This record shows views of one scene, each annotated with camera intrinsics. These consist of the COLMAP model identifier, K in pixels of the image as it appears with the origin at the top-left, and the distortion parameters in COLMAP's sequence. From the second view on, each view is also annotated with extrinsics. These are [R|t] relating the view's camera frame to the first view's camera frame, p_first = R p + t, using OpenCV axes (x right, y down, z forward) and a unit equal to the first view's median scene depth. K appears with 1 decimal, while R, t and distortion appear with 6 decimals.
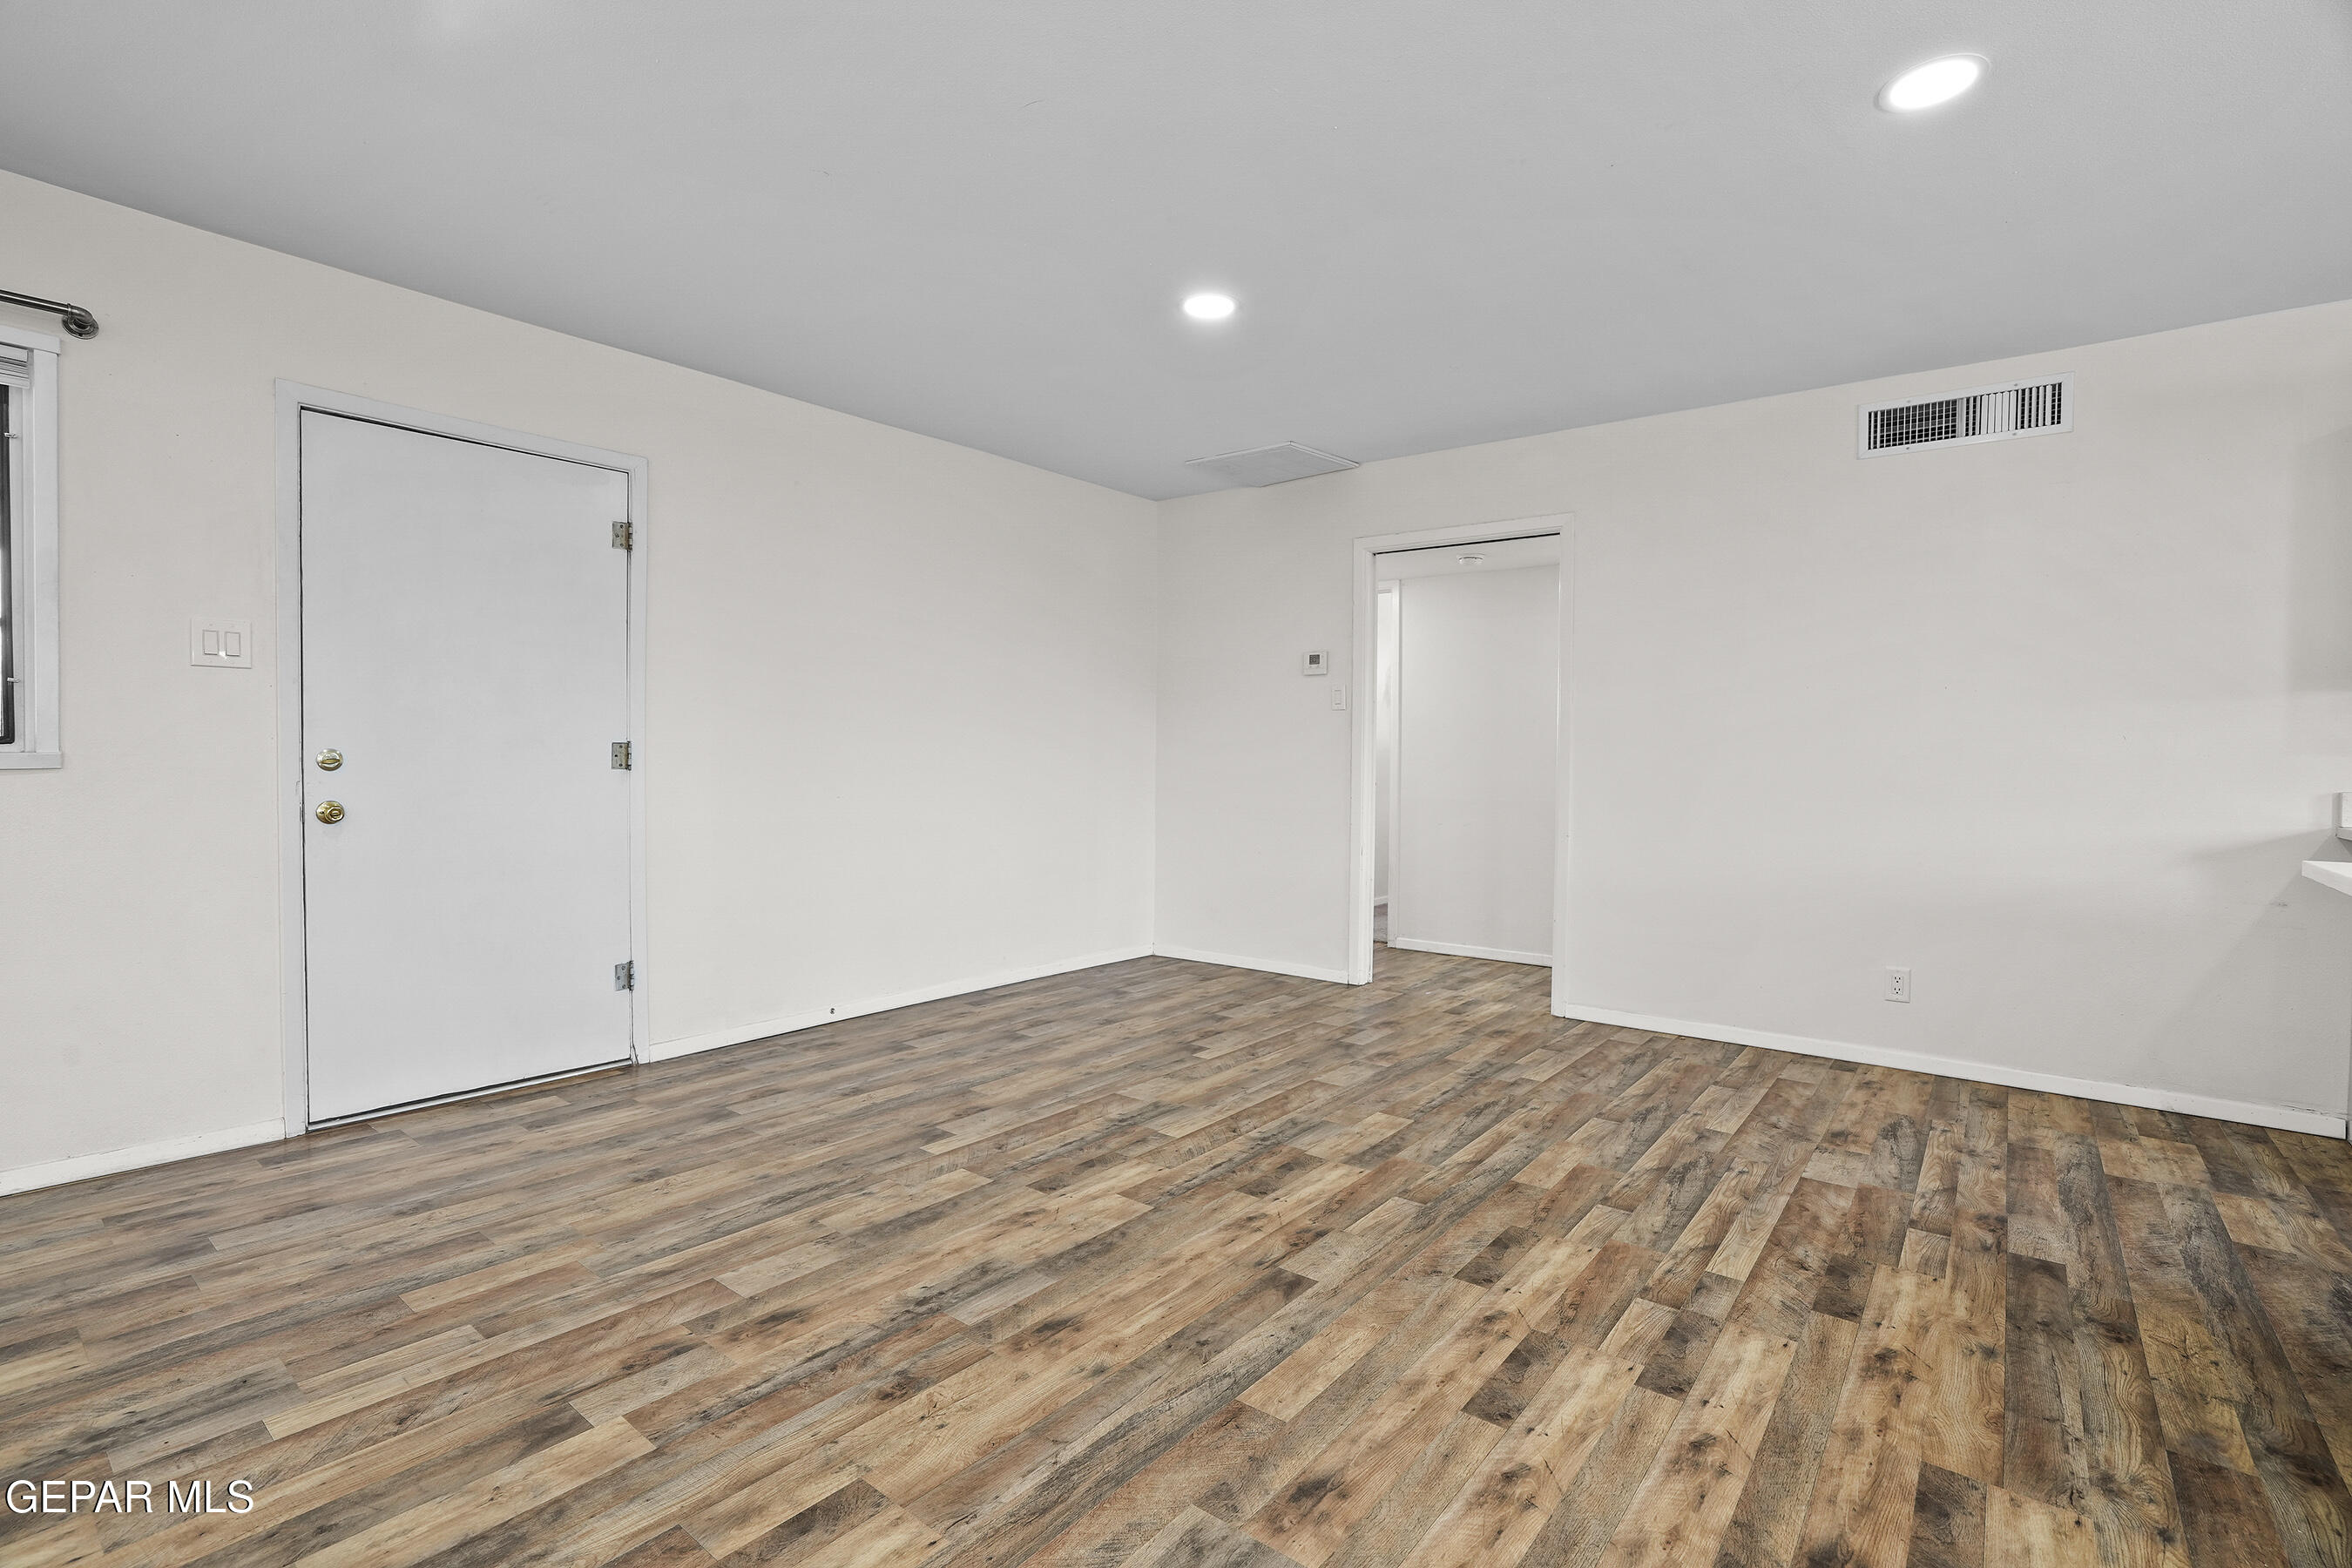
lens RADIAL K [[1107.0, 0, 1171.8], [0, 1107.0, 744.4], [0, 0, 1]] dist [-0.047257, 0.021224]
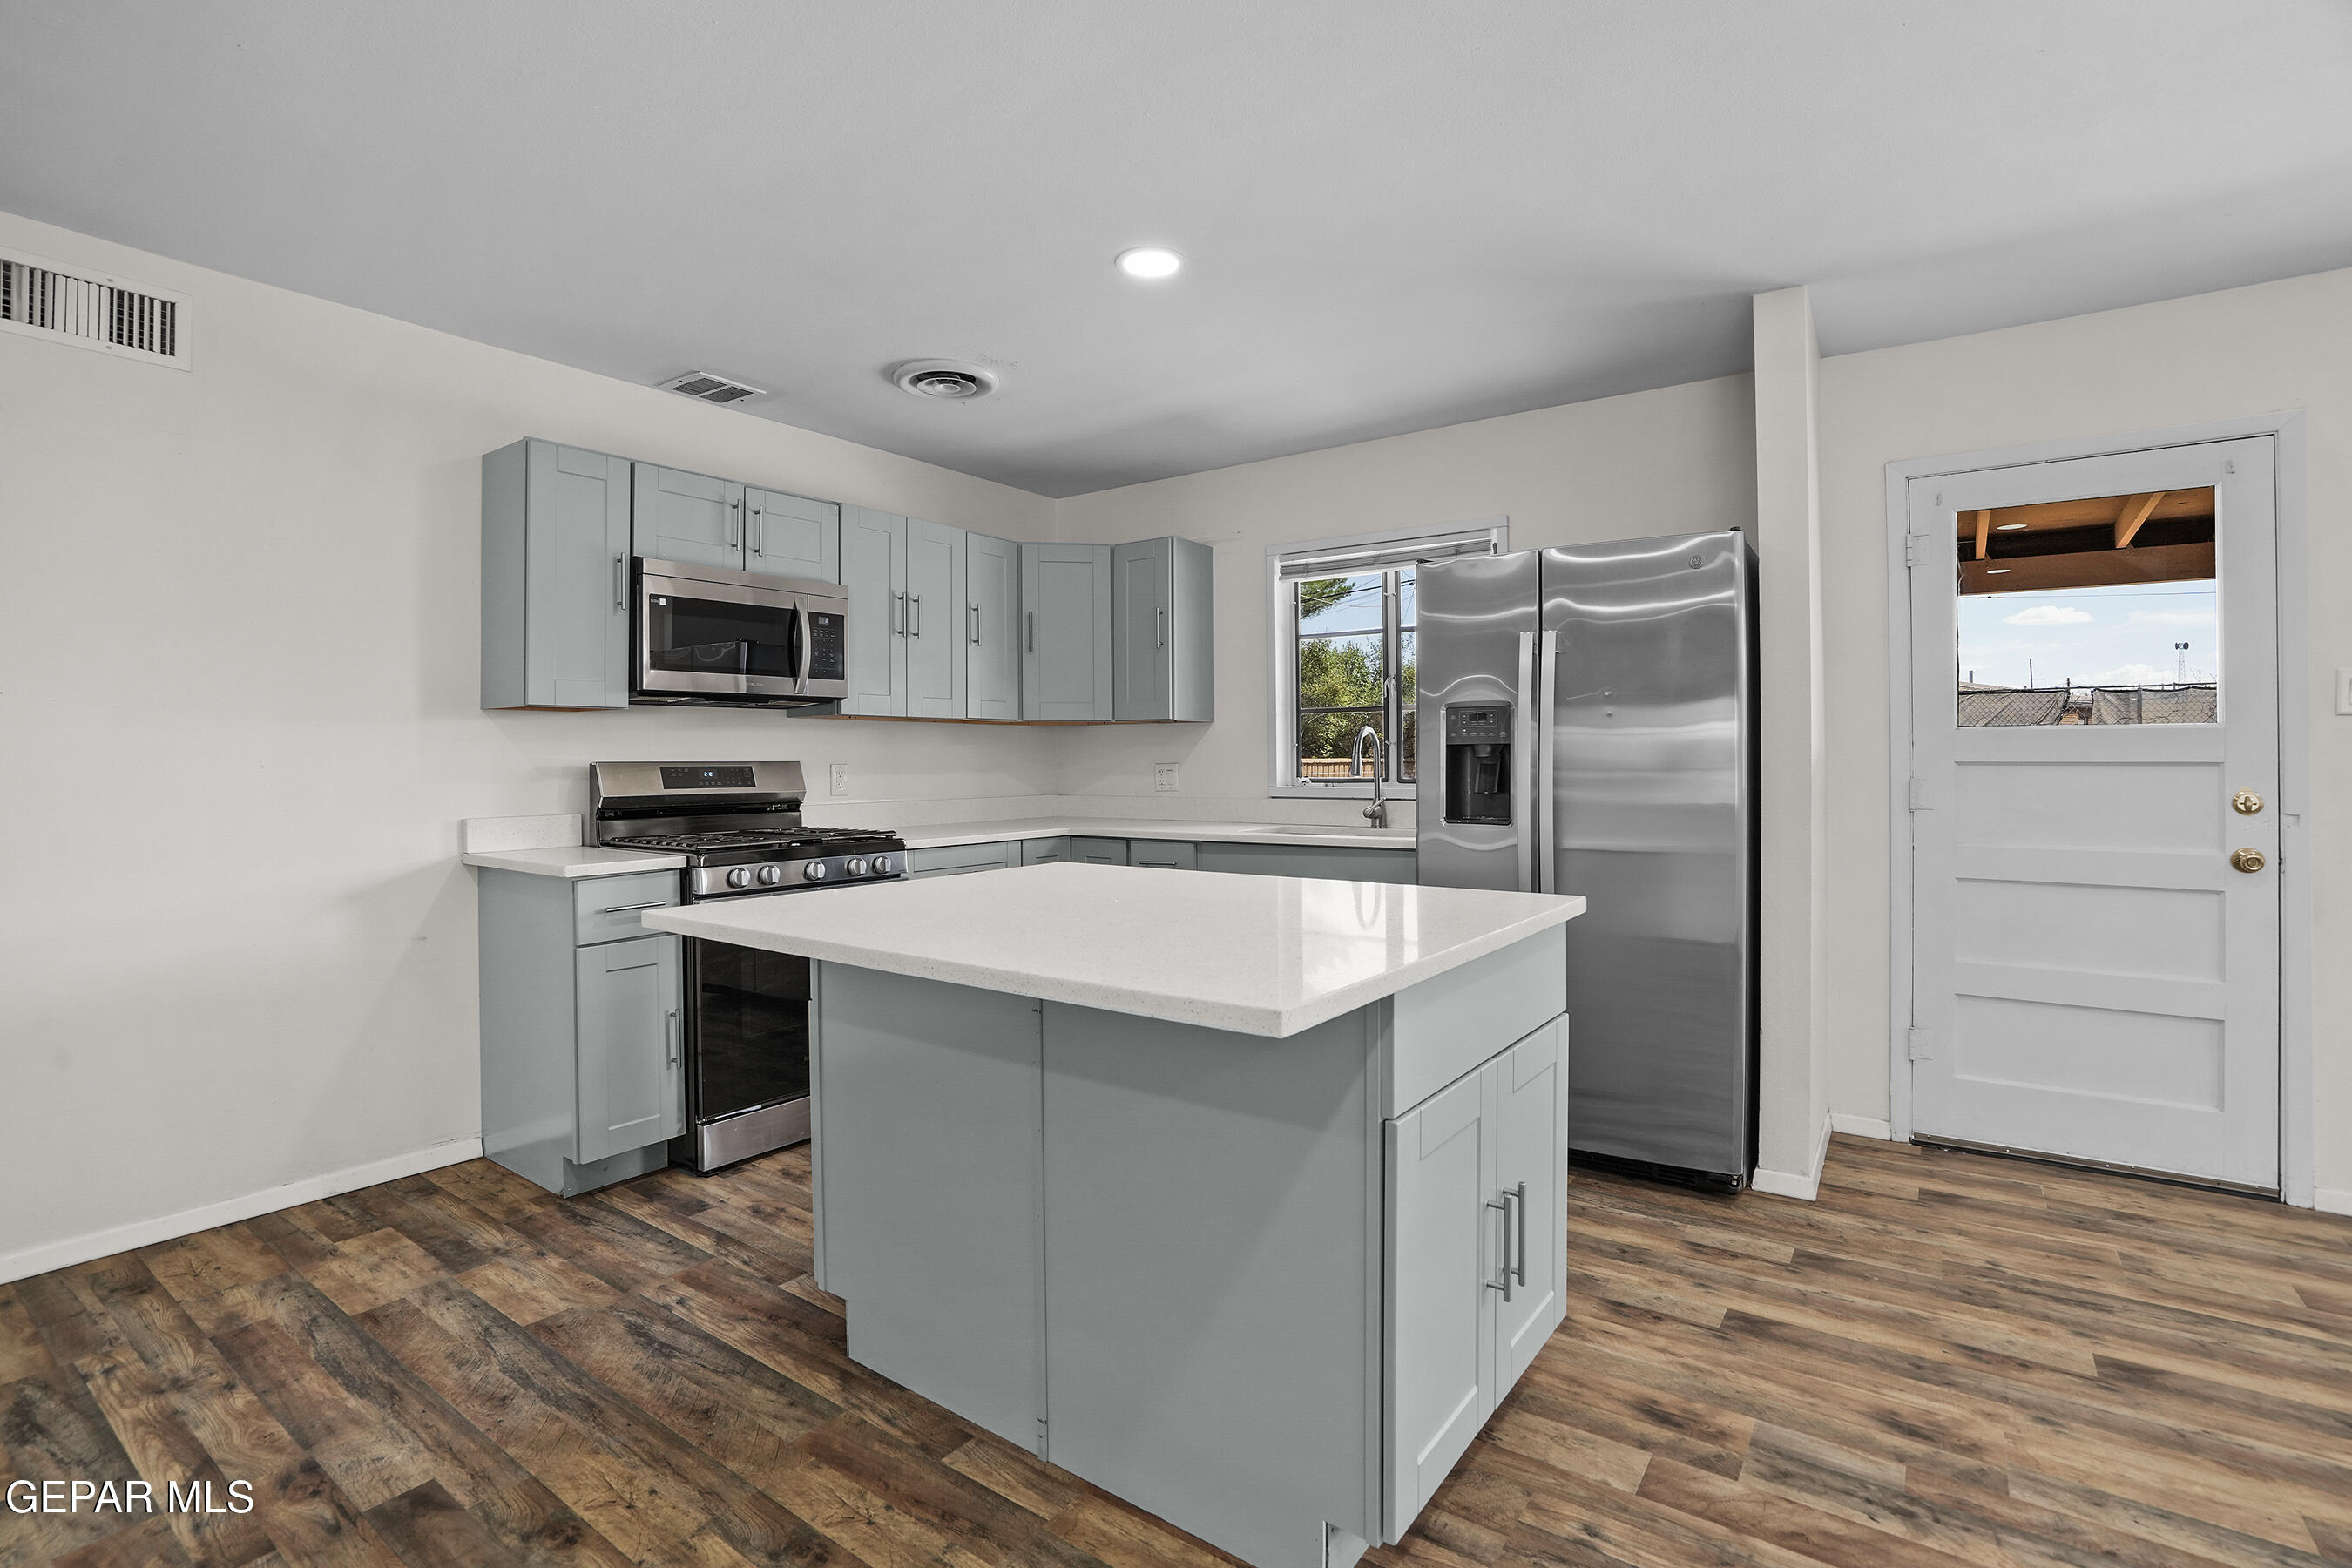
lens RADIAL K [[1083.7, 0, 1138.8], [0, 1083.7, 753.6], [0, 0, 1]] dist [-0.038122, 0.013796]
pose [[-0.037492, -0.009710, 0.999250, 0.052386], [-0.006389, 0.999935, 0.009477, -0.031741], [-0.999277, -0.006029, -0.037551, 0.417739]]
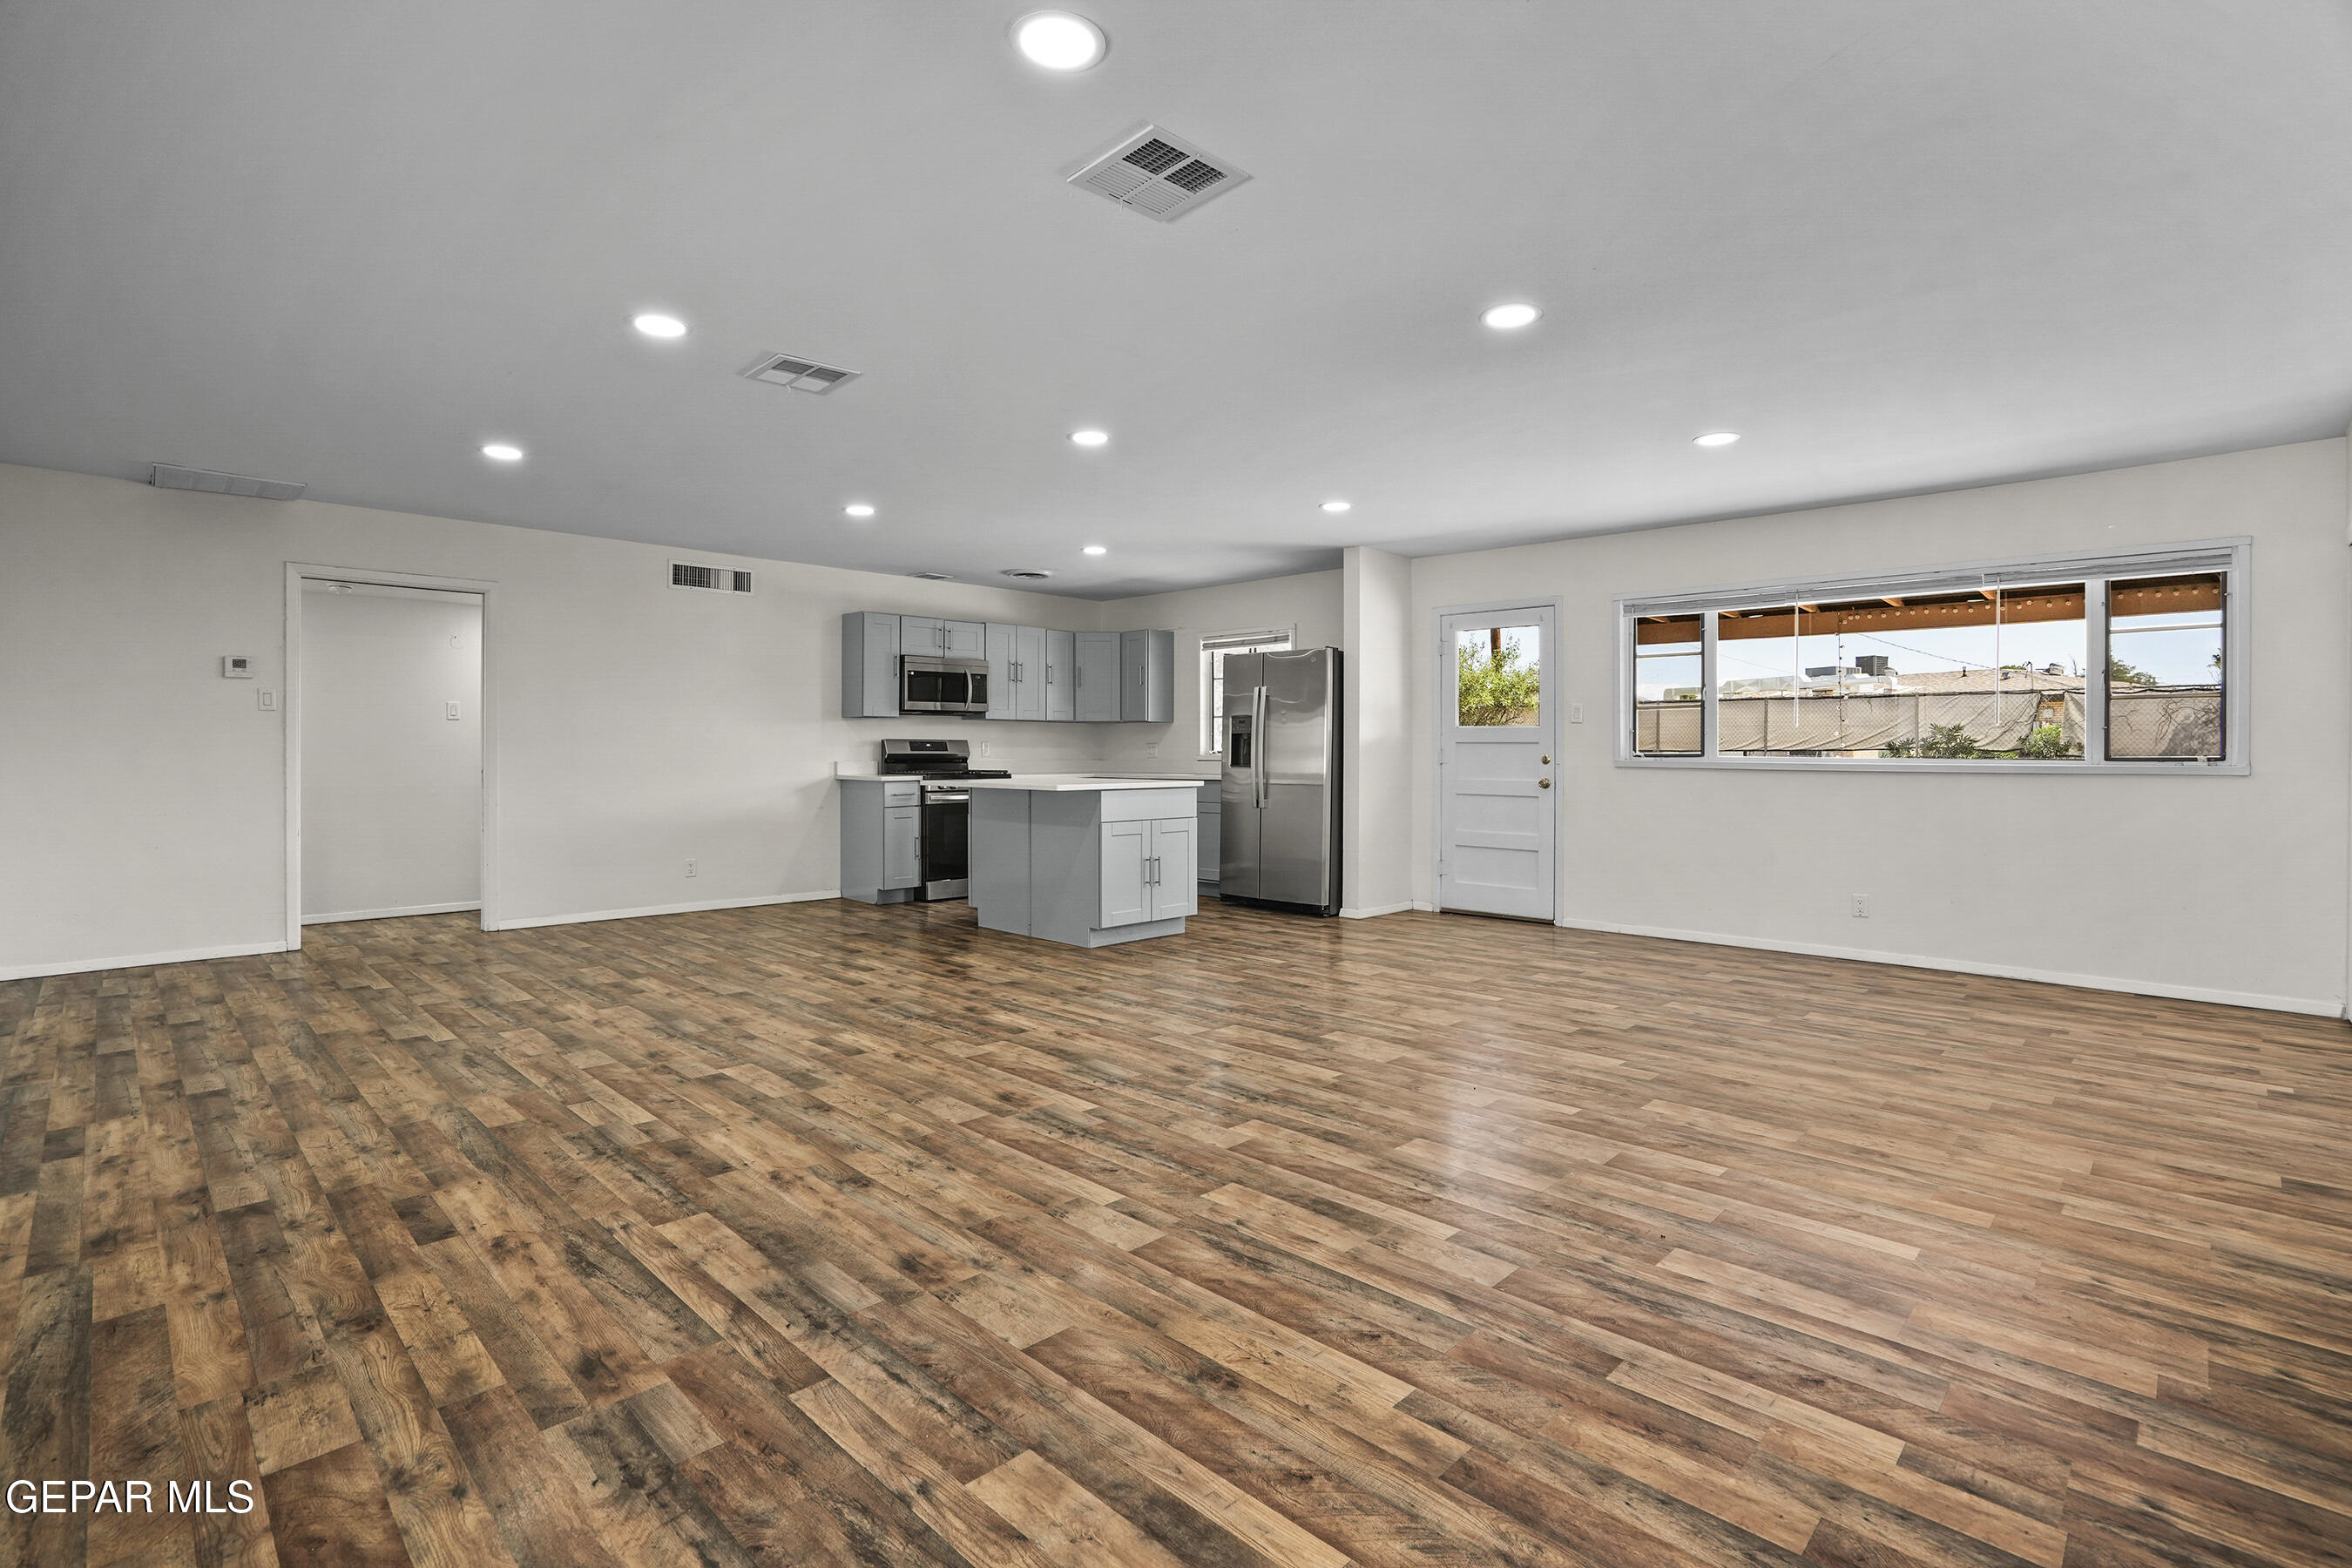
lens RADIAL K [[1083.7, 0, 1138.8], [0, 1083.7, 753.6], [0, 0, 1]] dist [-0.038122, 0.013796]
pose [[0.118452, -0.018337, 0.992790, -1.526654], [-0.011487, 0.999737, 0.019836, -0.033555], [-0.992893, -0.013754, 0.118211, -0.042357]]
